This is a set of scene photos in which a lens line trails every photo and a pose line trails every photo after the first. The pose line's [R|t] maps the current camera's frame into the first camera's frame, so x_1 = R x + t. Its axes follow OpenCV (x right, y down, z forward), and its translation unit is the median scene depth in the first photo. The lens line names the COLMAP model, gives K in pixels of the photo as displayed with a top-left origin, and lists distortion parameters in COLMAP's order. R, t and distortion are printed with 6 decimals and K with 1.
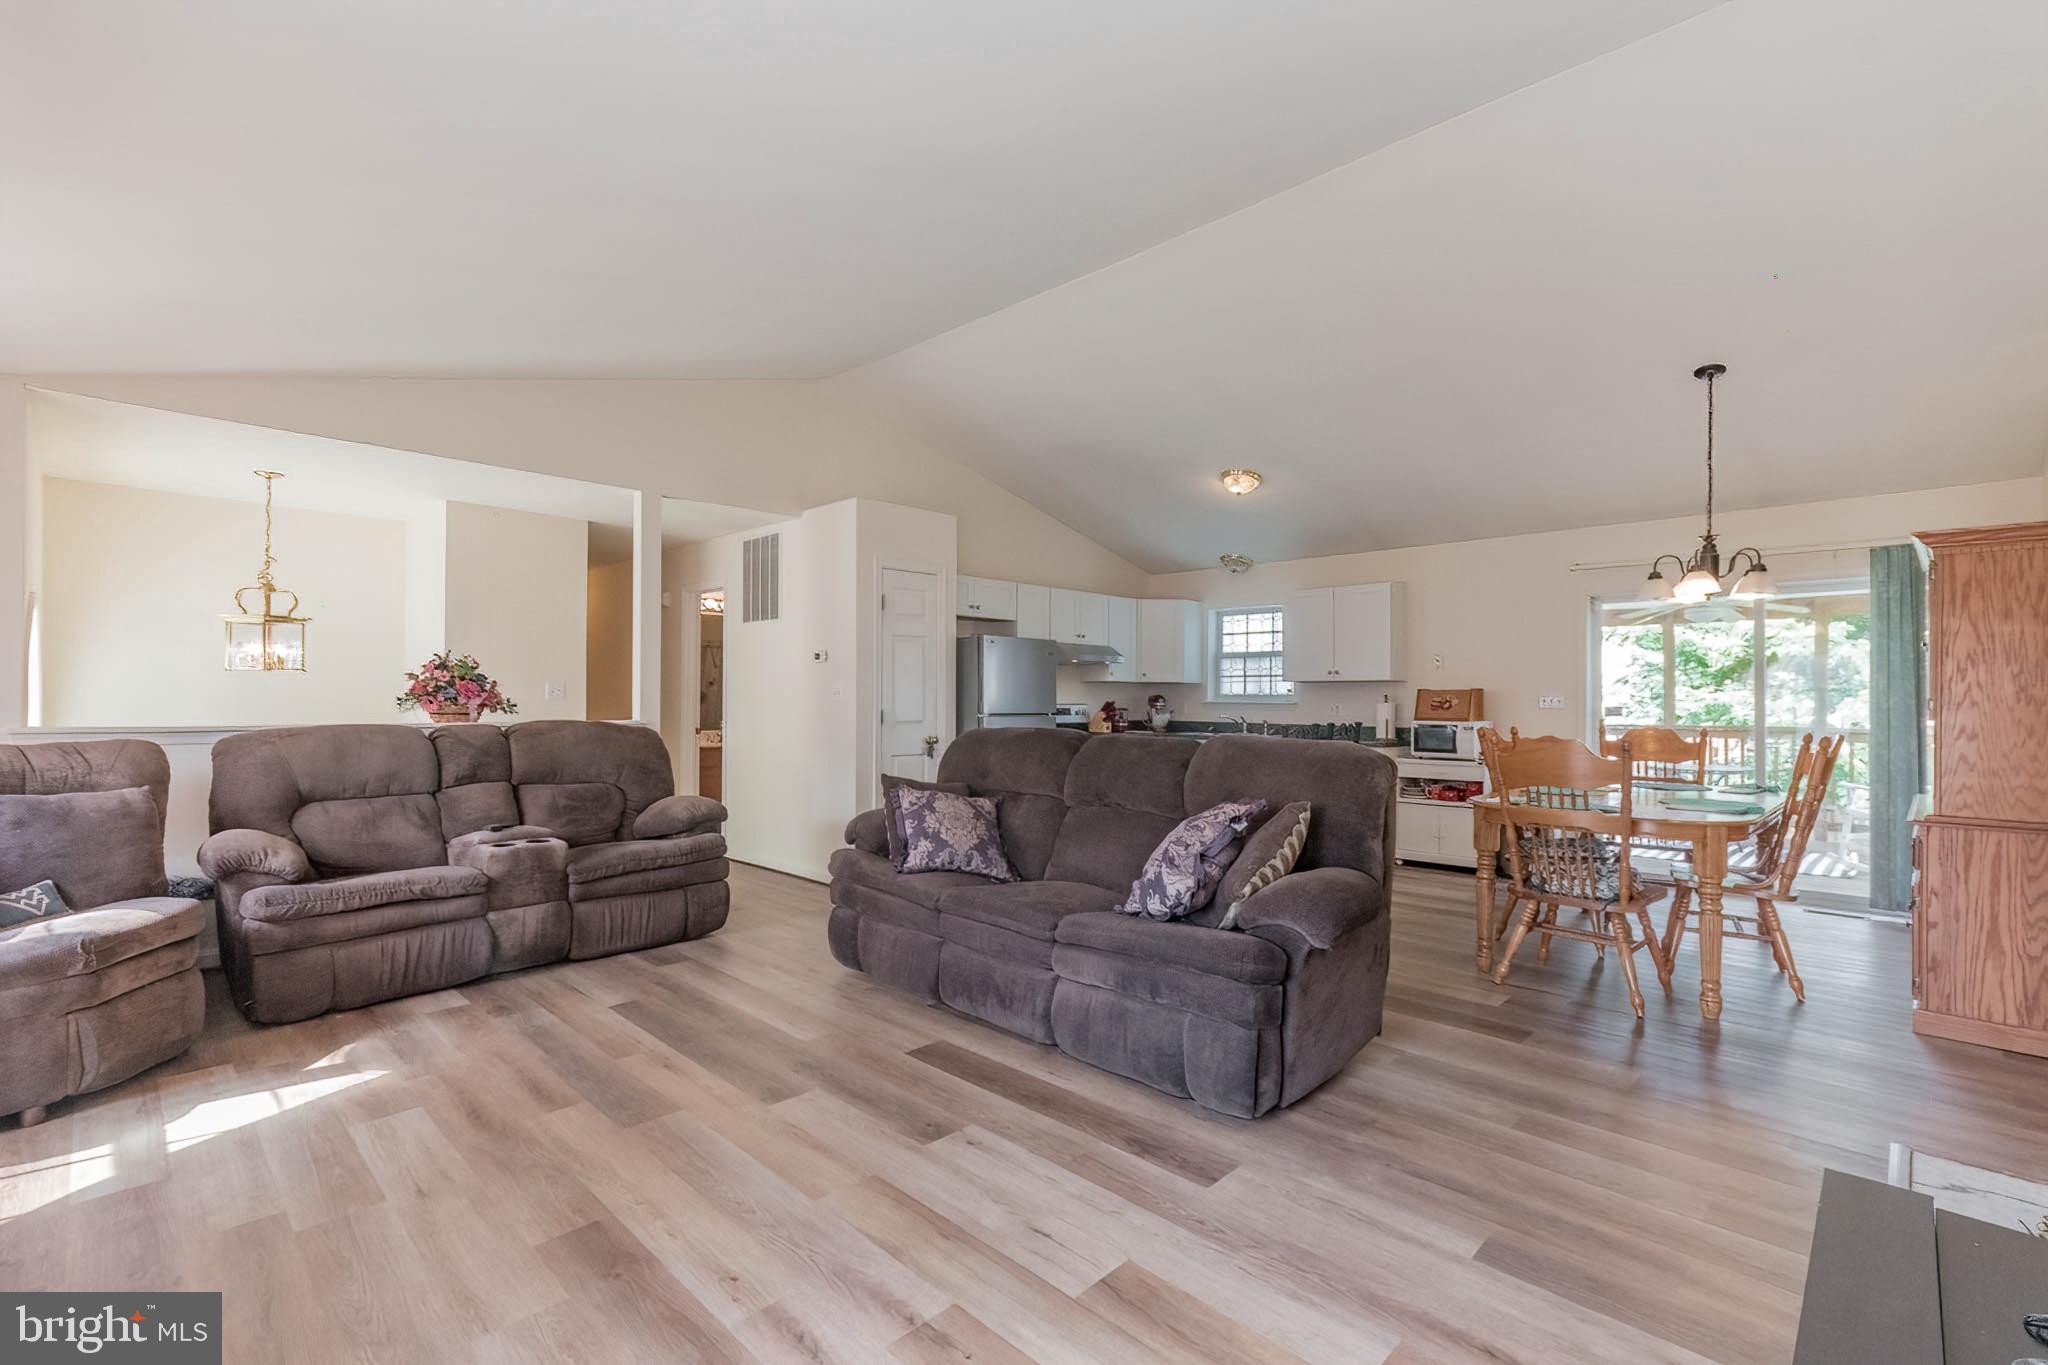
lens RADIAL K [[921.2, 0, 992.5], [0, 921.2, 700.6], [0, 0, 1]] dist [0.004267, 0.002120]
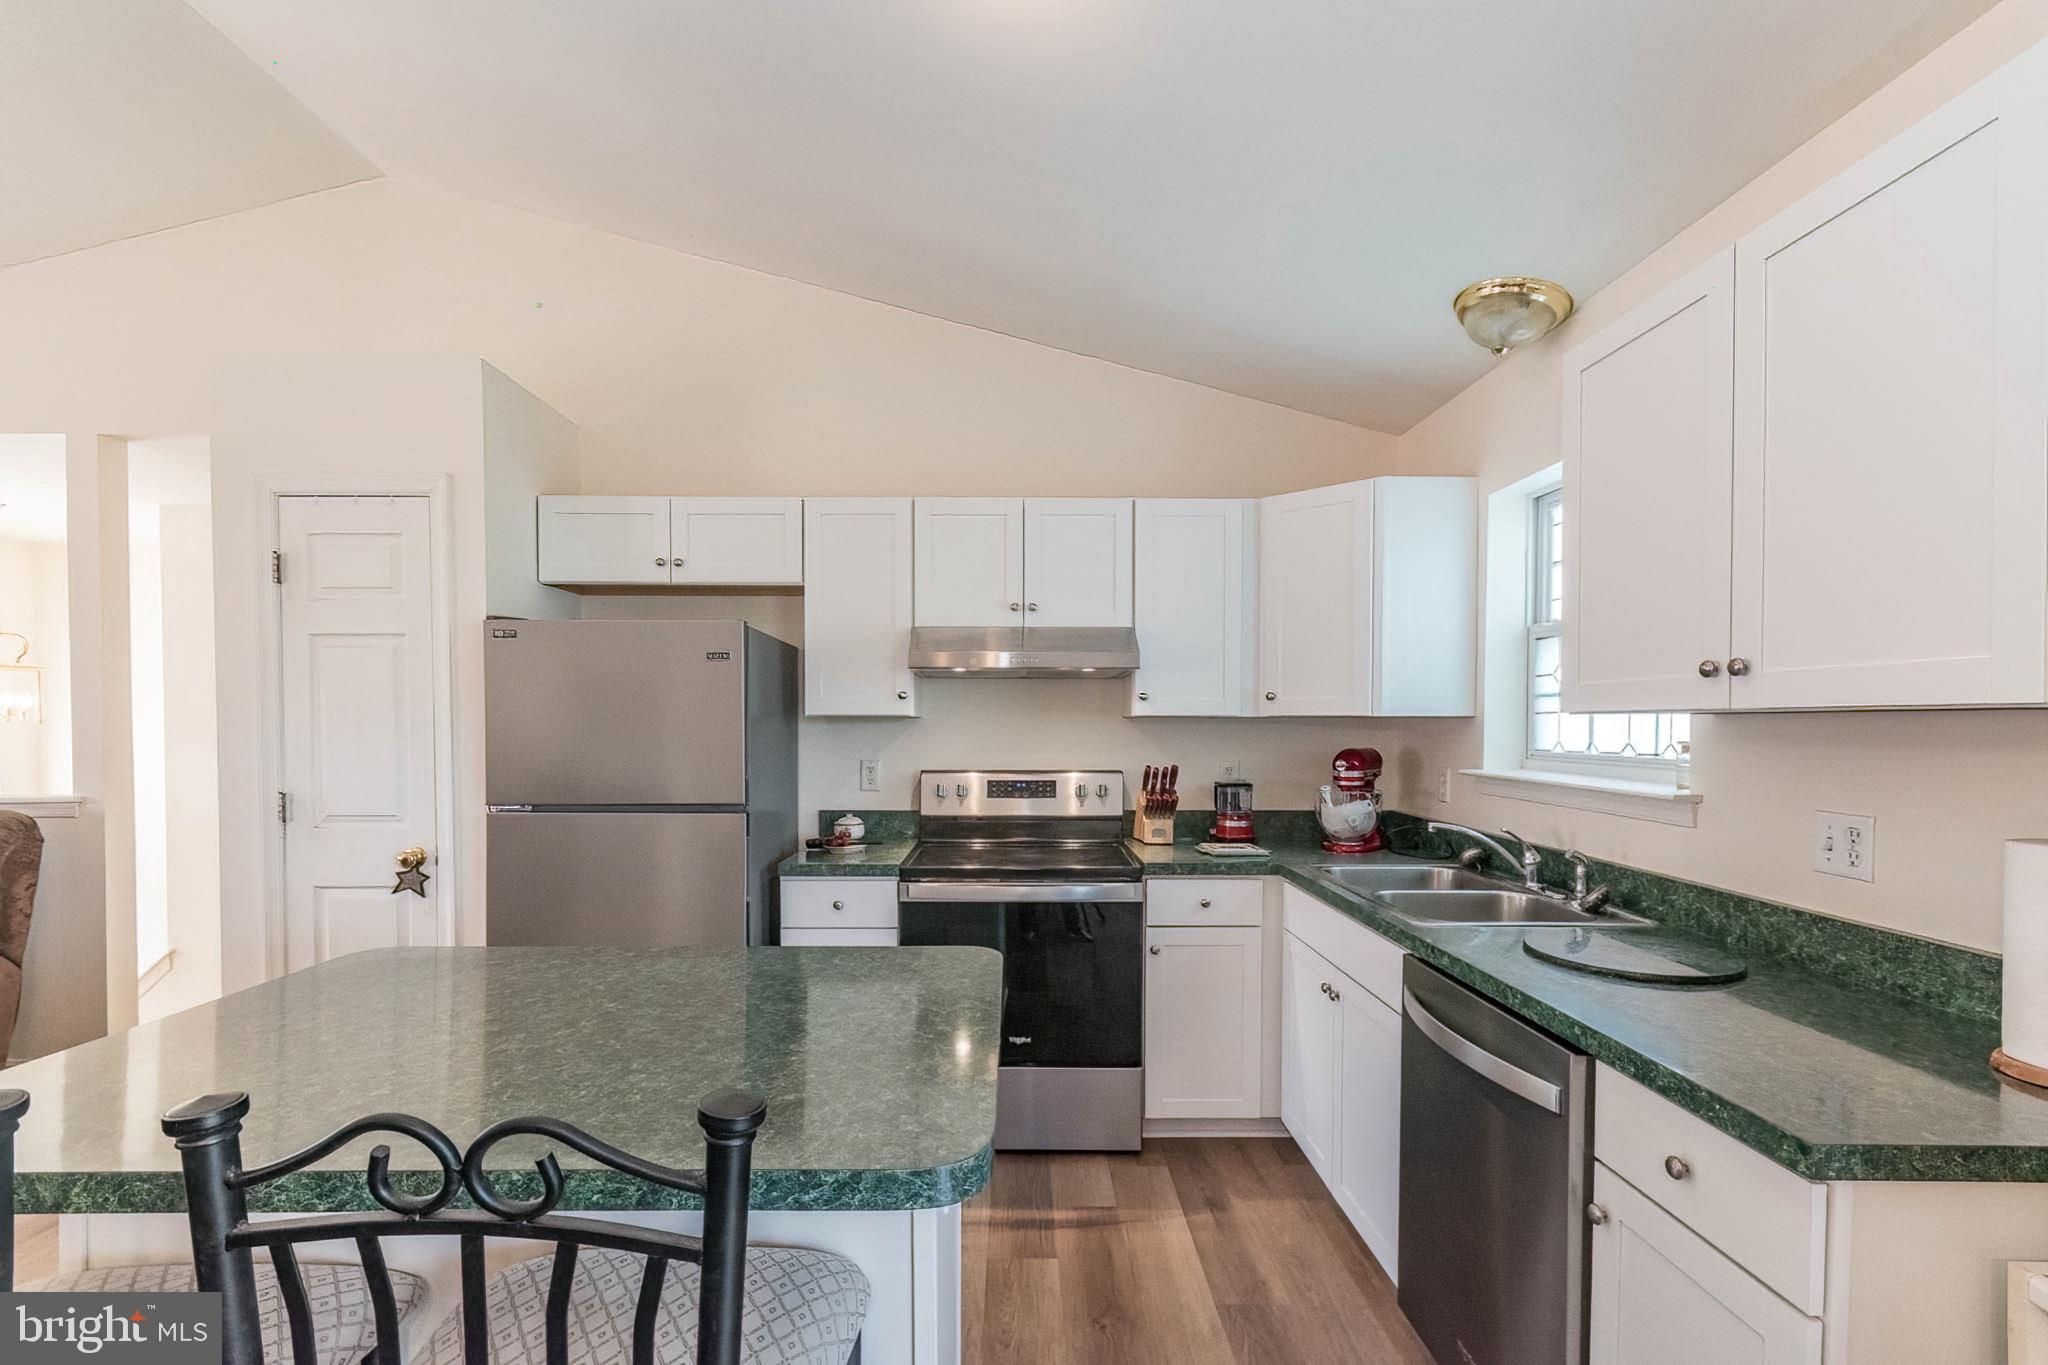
lens RADIAL K [[921.2, 0, 1004.3], [0, 921.2, 734.1], [0, 0, 1]] dist [0.004267, 0.002120]
pose [[0.716501, 0.004044, -0.697574, 0.455299], [0.003496, 0.999950, 0.009388, -0.021407], [0.697577, -0.009165, 0.716451, 0.854434]]
